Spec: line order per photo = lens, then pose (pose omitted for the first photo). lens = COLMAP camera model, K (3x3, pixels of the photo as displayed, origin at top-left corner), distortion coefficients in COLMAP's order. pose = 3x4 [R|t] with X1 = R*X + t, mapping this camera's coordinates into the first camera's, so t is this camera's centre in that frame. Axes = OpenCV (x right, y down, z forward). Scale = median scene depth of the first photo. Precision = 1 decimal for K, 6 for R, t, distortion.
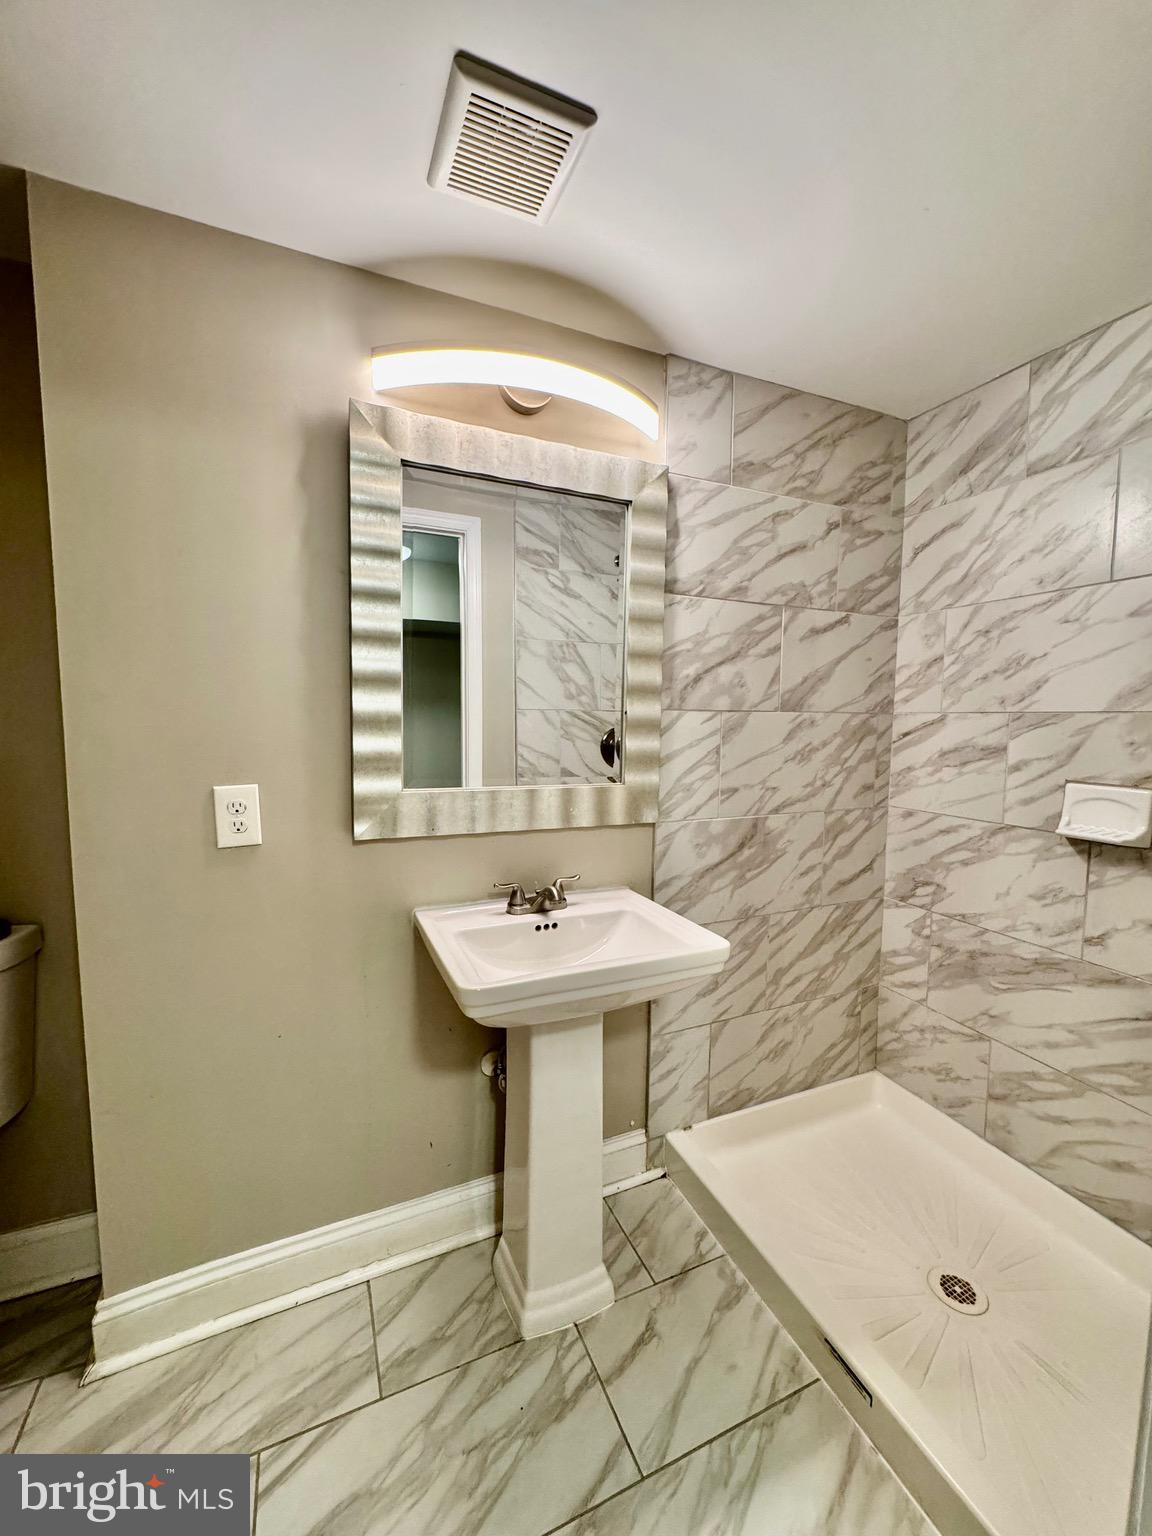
lens RADIAL K [[610.5, 0, 579.4], [0, 610.5, 772.2], [0, 0, 1]] dist [0.000188, 0.000756]
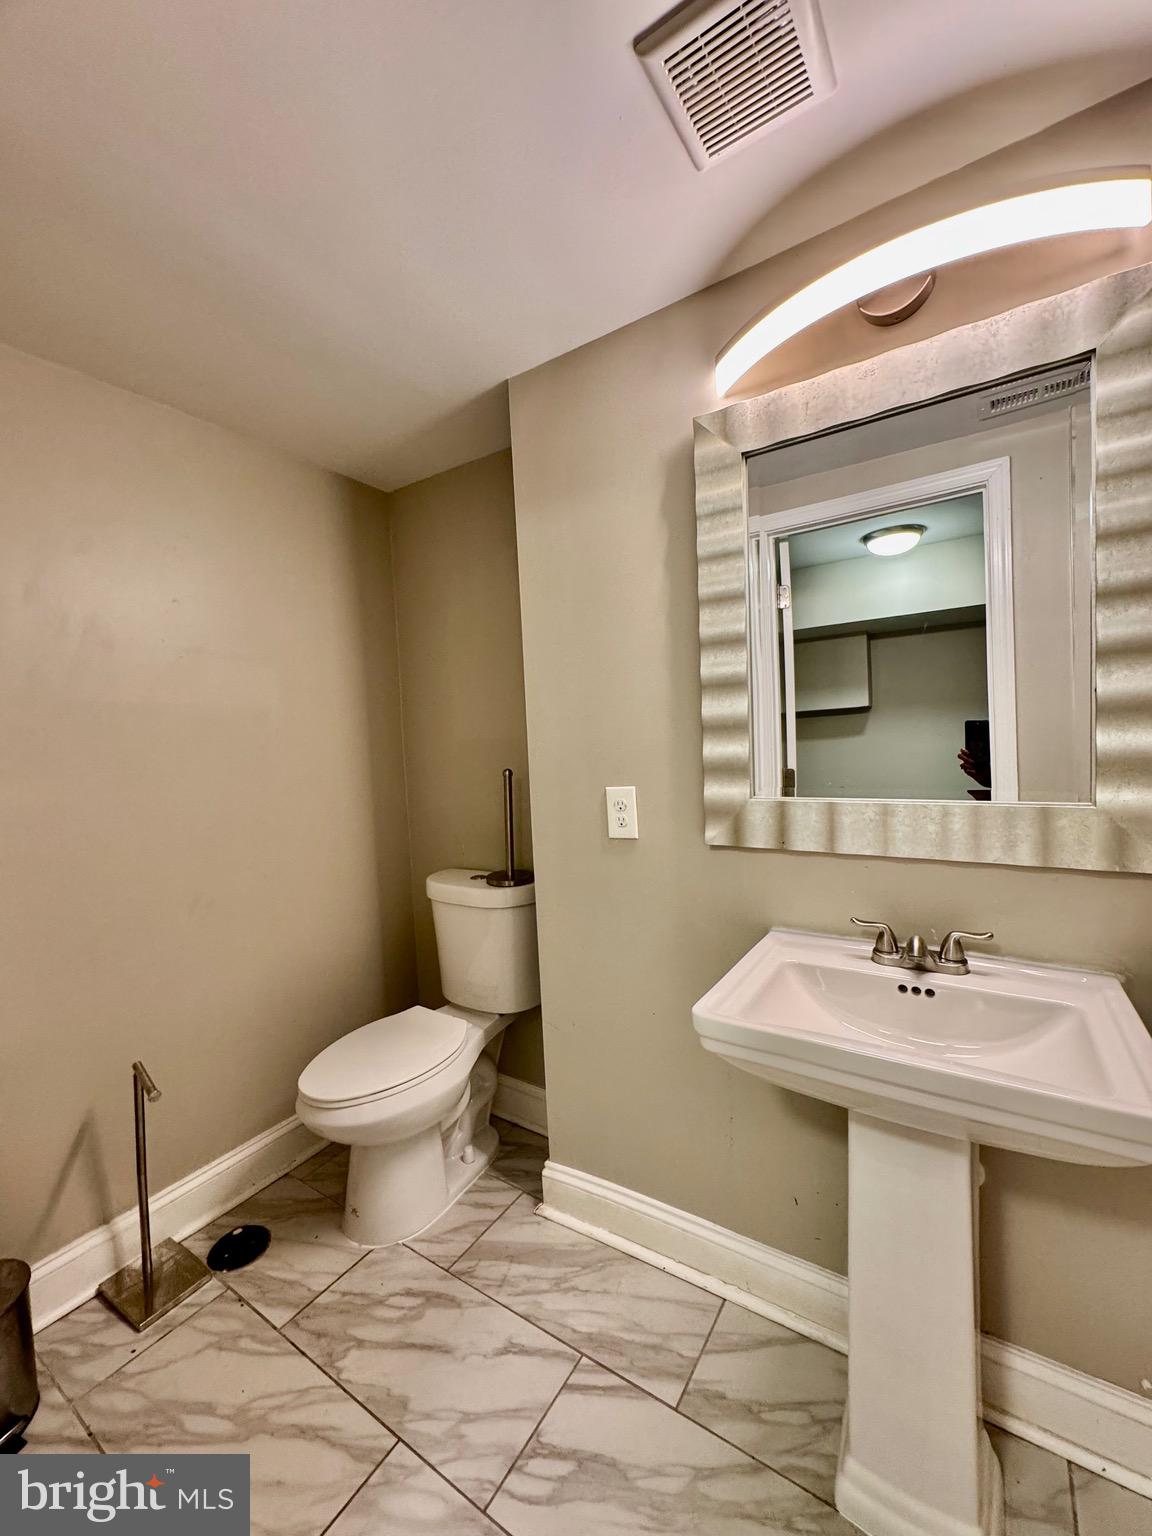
lens RADIAL K [[615.7, 0, 578.2], [0, 615.7, 768.2], [0, 0, 1]] dist [-0.000278, 0.000571]
pose [[0.540135, -0.000286, -0.841578, 0.382938], [-0.021652, 0.999664, -0.014236, 0.003657], [0.841300, 0.025912, 0.539948, 0.268583]]
